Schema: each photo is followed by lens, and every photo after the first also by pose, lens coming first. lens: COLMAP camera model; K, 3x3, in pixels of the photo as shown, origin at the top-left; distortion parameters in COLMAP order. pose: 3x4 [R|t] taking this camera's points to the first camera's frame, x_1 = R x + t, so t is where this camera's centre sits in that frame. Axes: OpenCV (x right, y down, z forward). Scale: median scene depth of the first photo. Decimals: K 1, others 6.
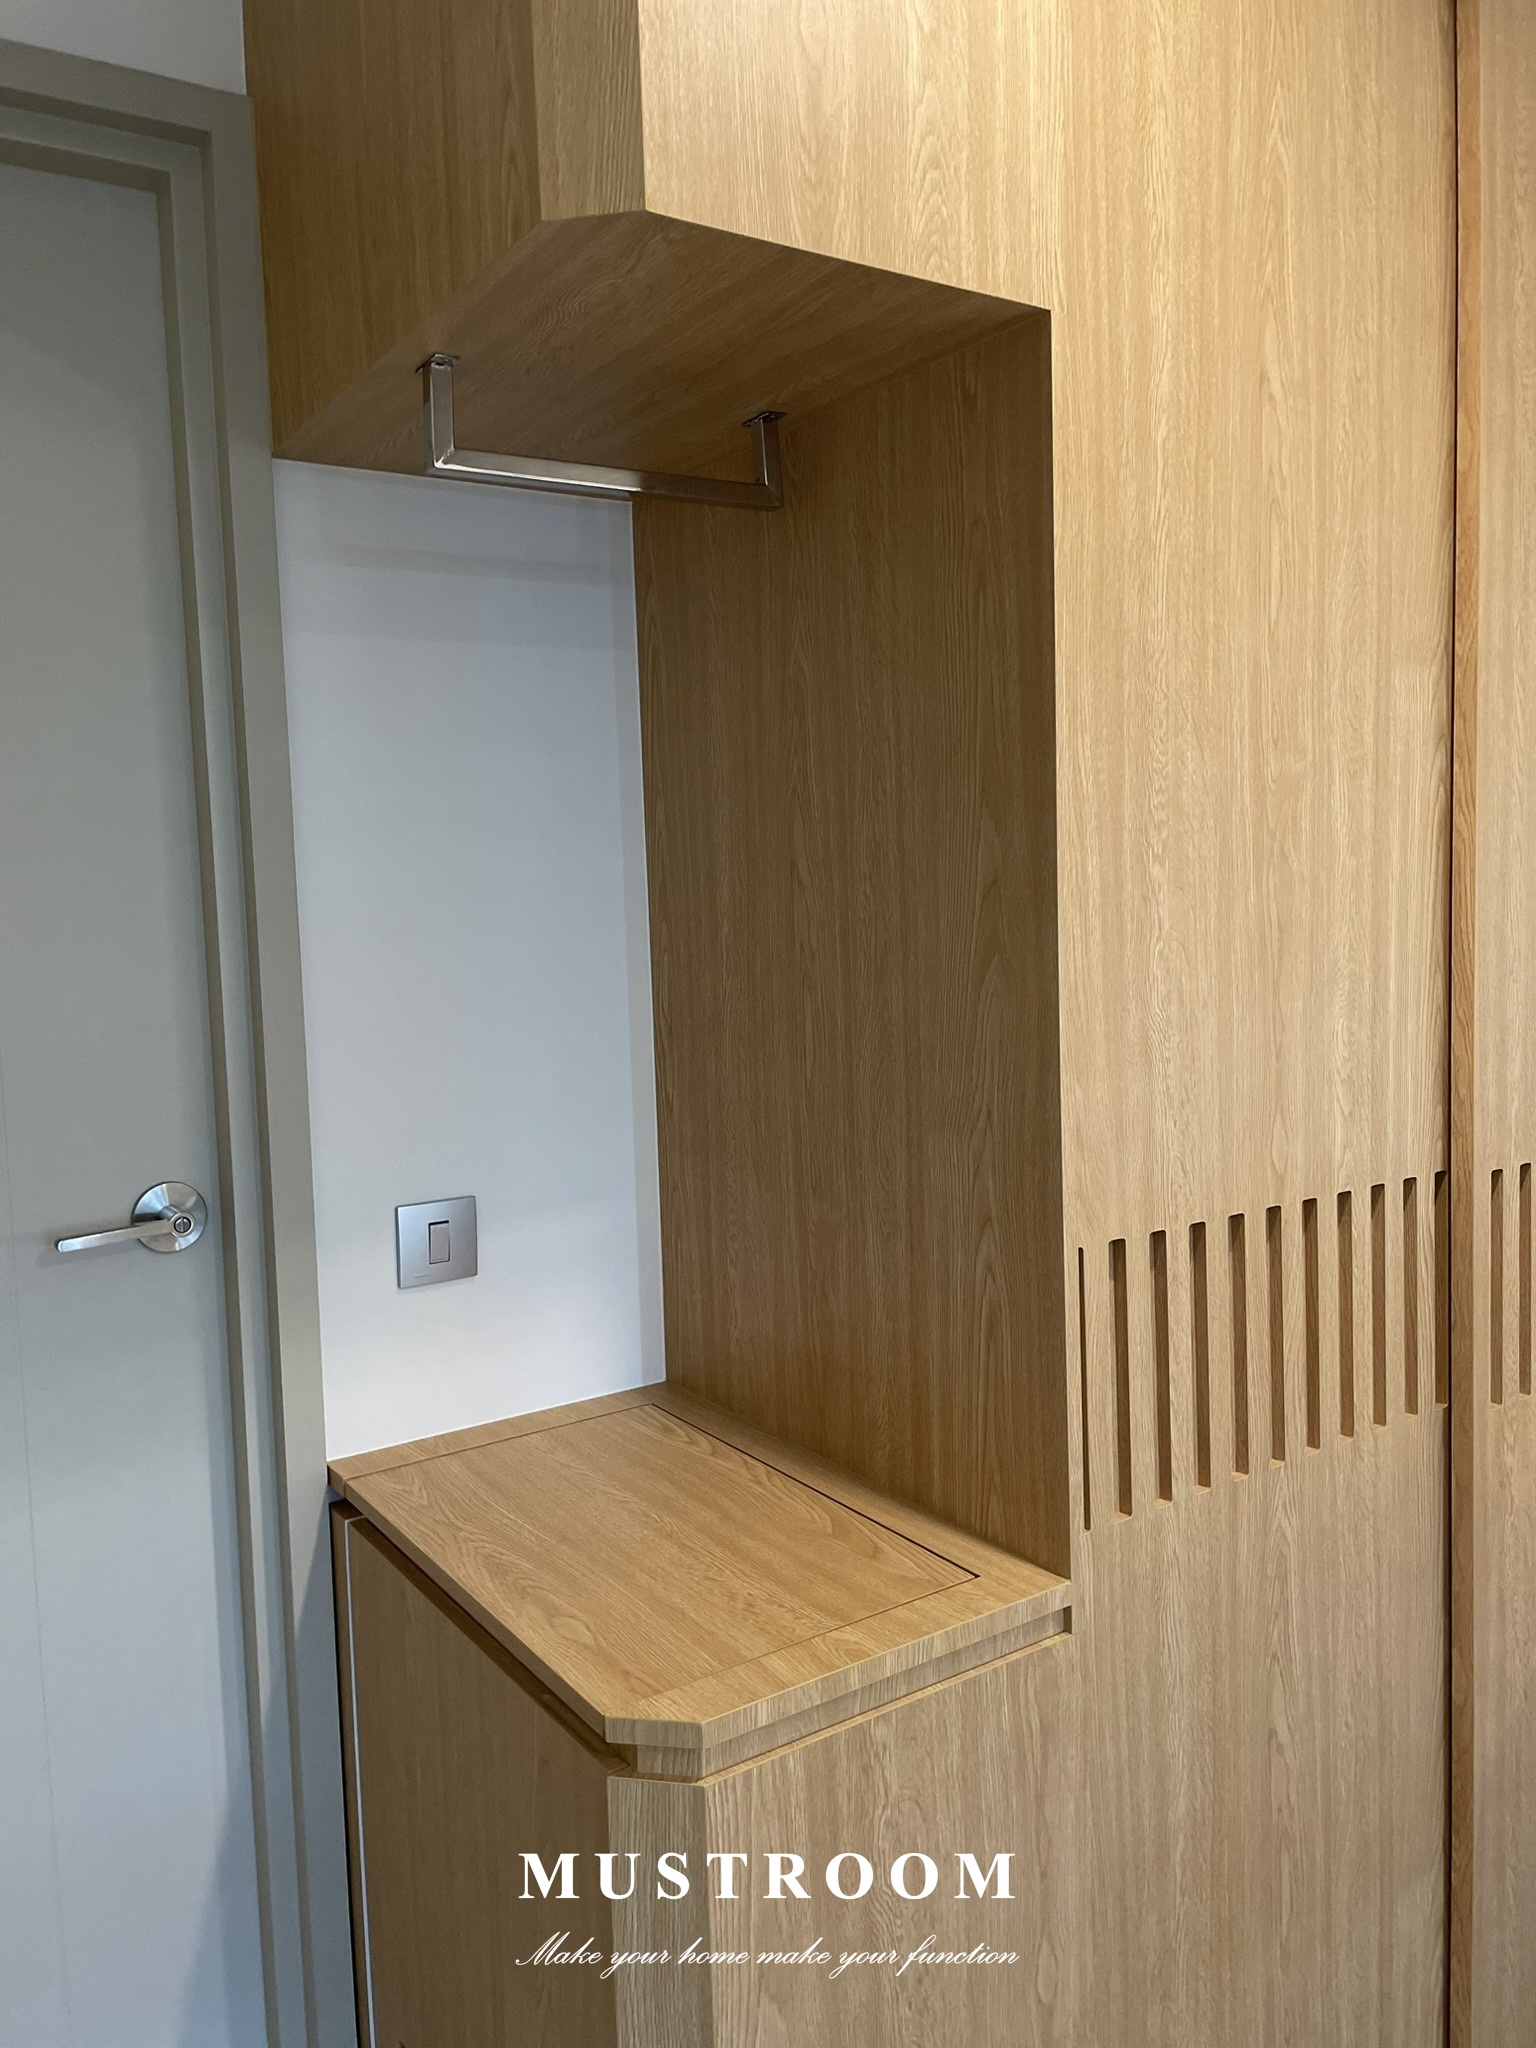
lens RADIAL K [[1564.5, 0, 767.3], [0, 1564.5, 1019.7], [0, 0, 1]] dist [0.049050, -0.075517]
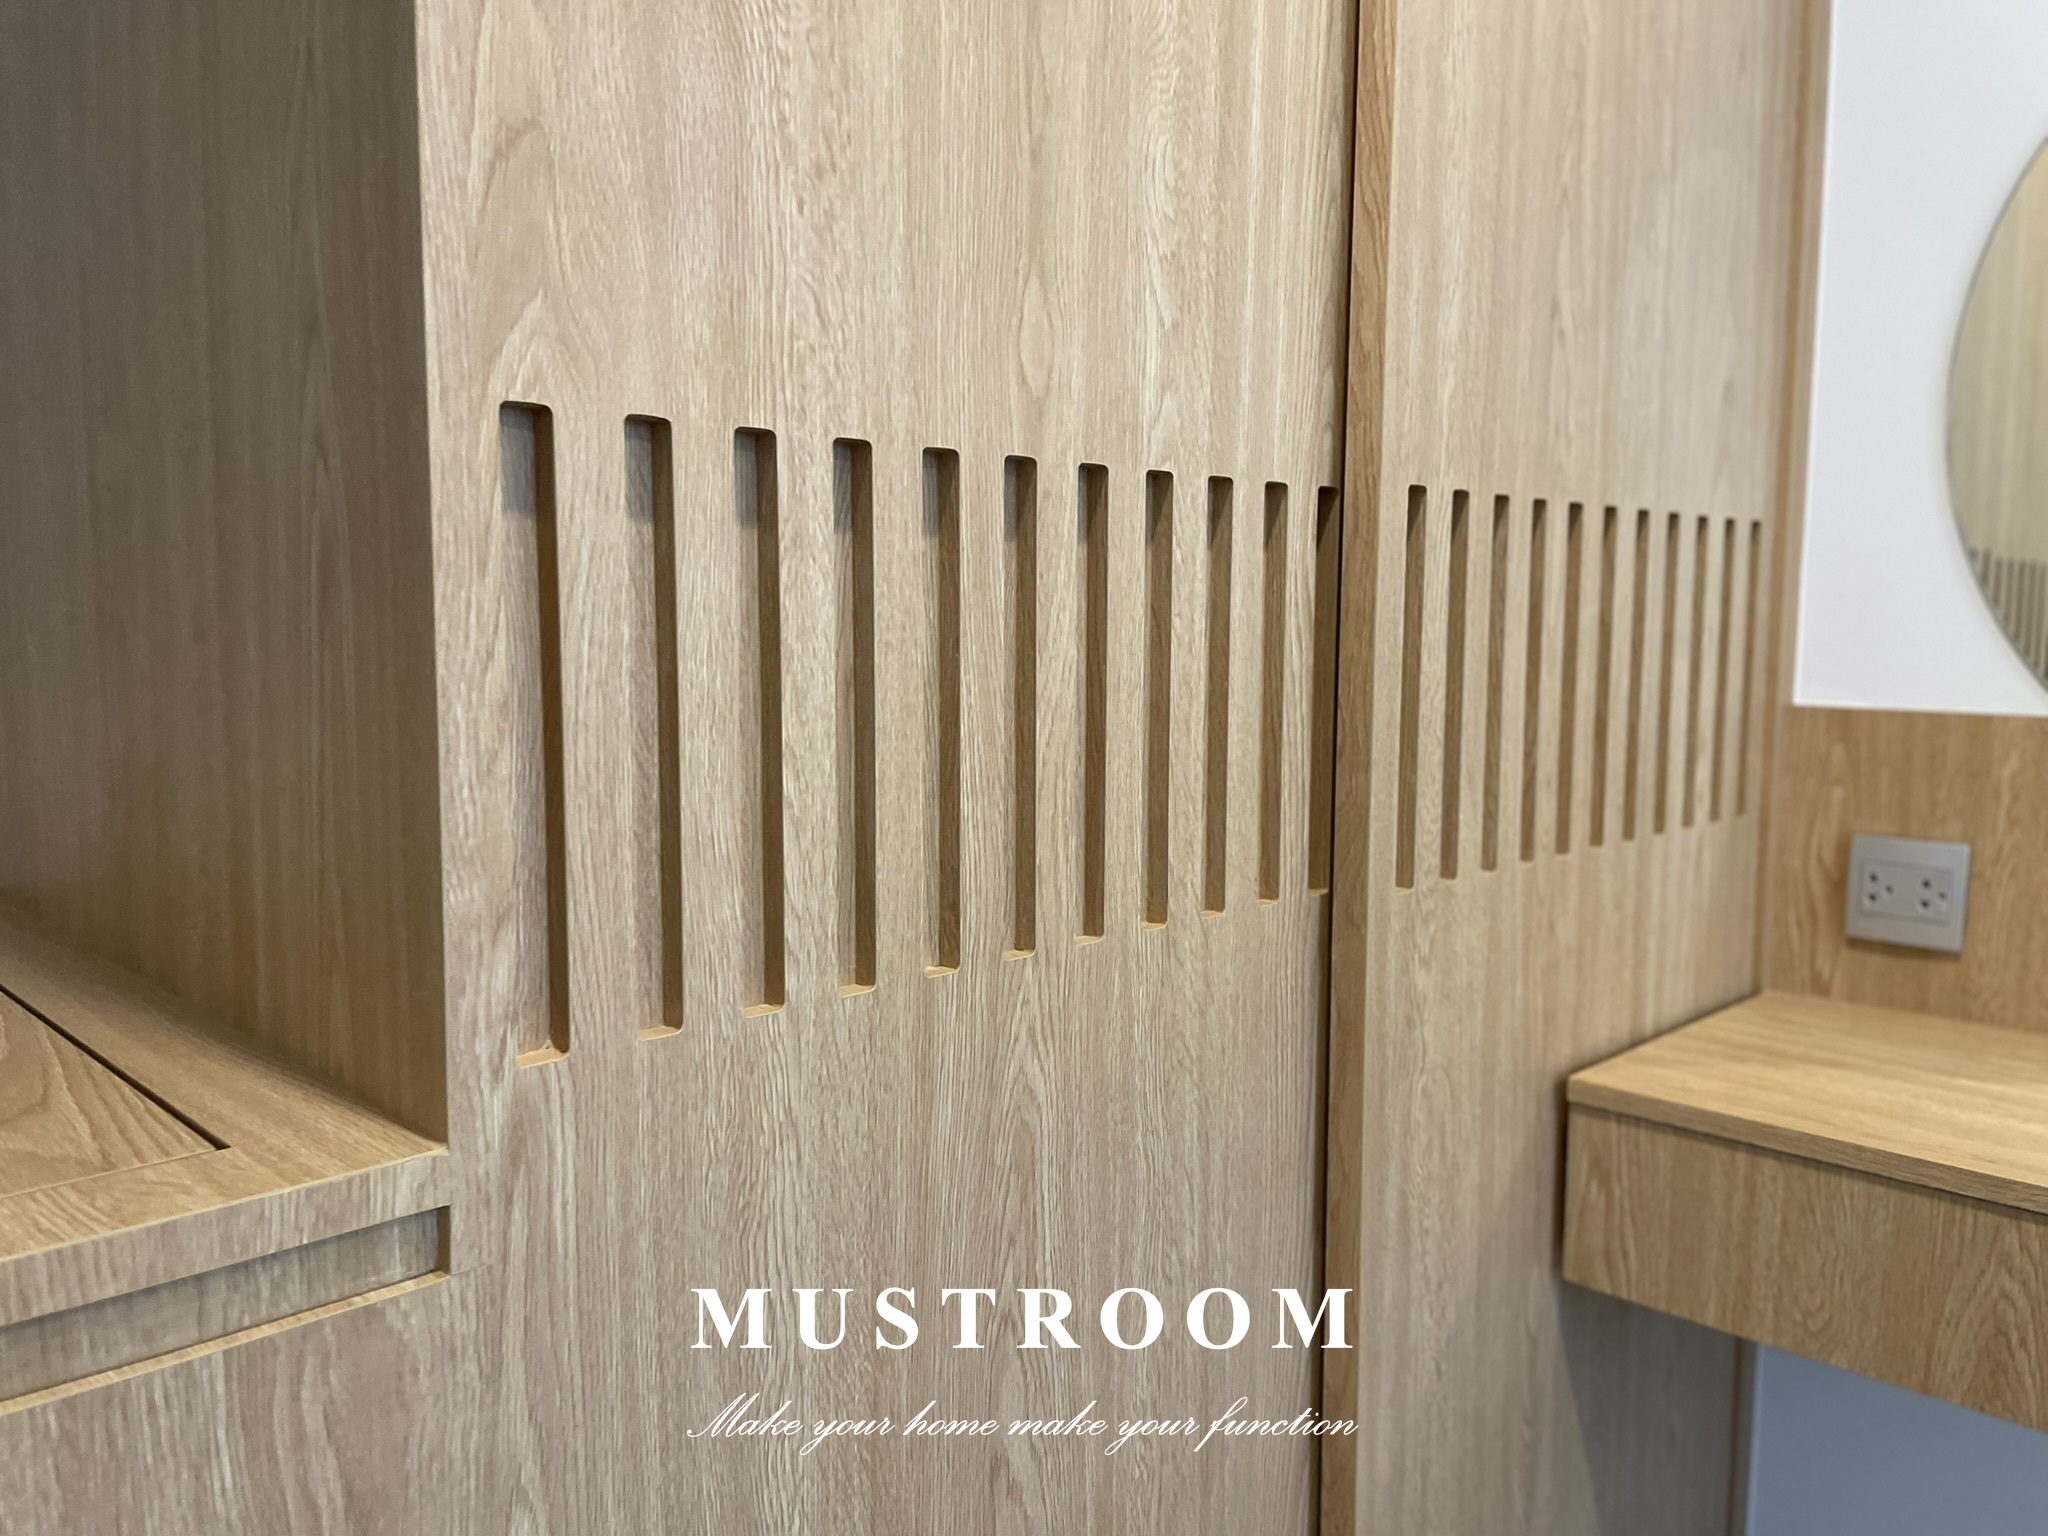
lens RADIAL K [[1564.5, 0, 1028.0], [0, 1564.5, 775.7], [0, 0, 1]] dist [0.049050, -0.075517]
pose [[0.979425, 0.019550, 0.200861, 0.227428], [-0.023094, 0.999616, 0.015317, 0.221170], [-0.200484, -0.019641, 0.979500, 0.502212]]
